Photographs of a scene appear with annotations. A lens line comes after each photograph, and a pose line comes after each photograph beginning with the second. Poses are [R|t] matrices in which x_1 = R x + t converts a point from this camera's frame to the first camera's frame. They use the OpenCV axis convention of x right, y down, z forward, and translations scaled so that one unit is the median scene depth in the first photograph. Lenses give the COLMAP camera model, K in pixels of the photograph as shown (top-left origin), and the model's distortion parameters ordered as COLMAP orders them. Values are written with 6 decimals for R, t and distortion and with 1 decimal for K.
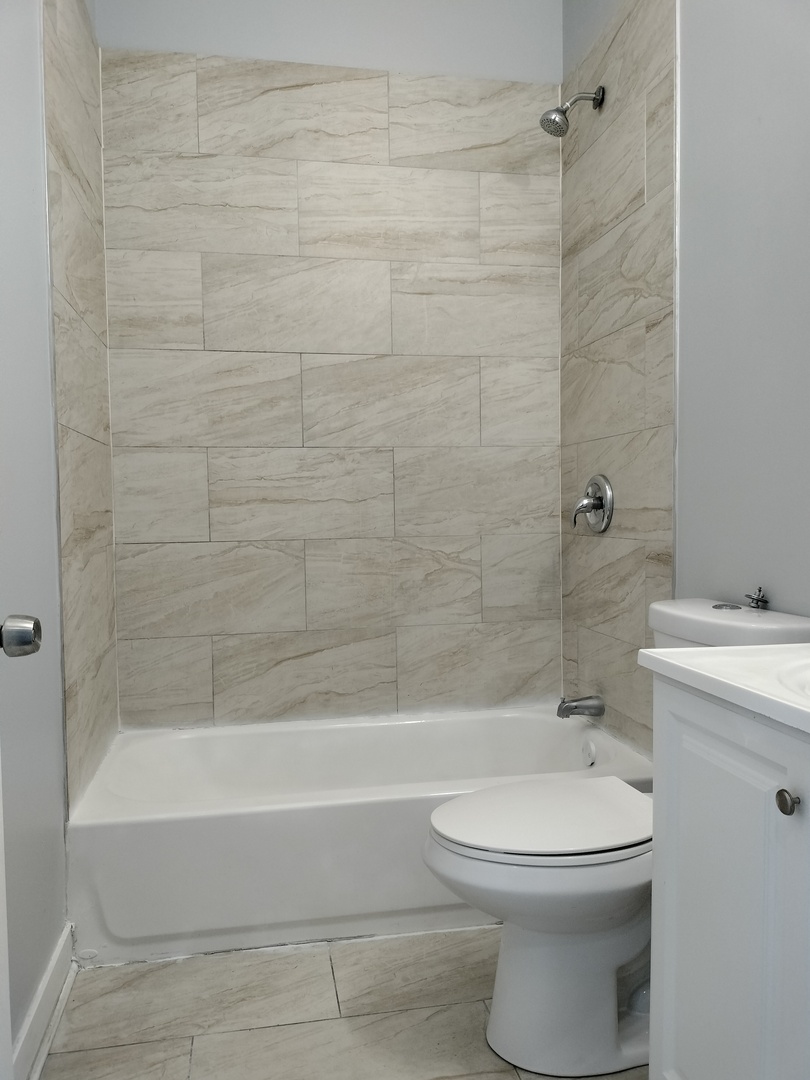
lens RADIAL K [[799.2, 0, 395.8], [0, 799.2, 540.9], [0, 0, 1]] dist [0.063078, -0.099177]
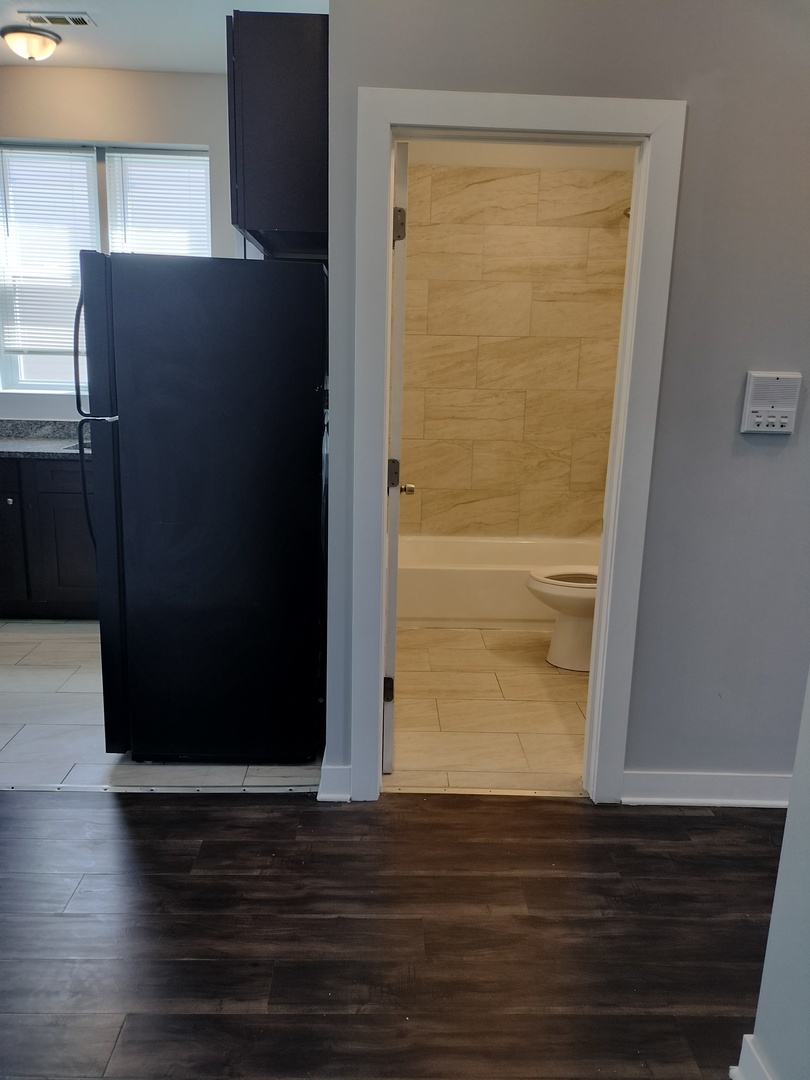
lens RADIAL K [[799.2, 0, 402.3], [0, 799.2, 545.1], [0, 0, 1]] dist [0.063078, -0.099177]
pose [[0.988294, 0.071690, -0.134665, -0.011081], [-0.045394, 0.980916, 0.189060, -0.107726], [0.145649, -0.180735, 0.972688, -0.875012]]
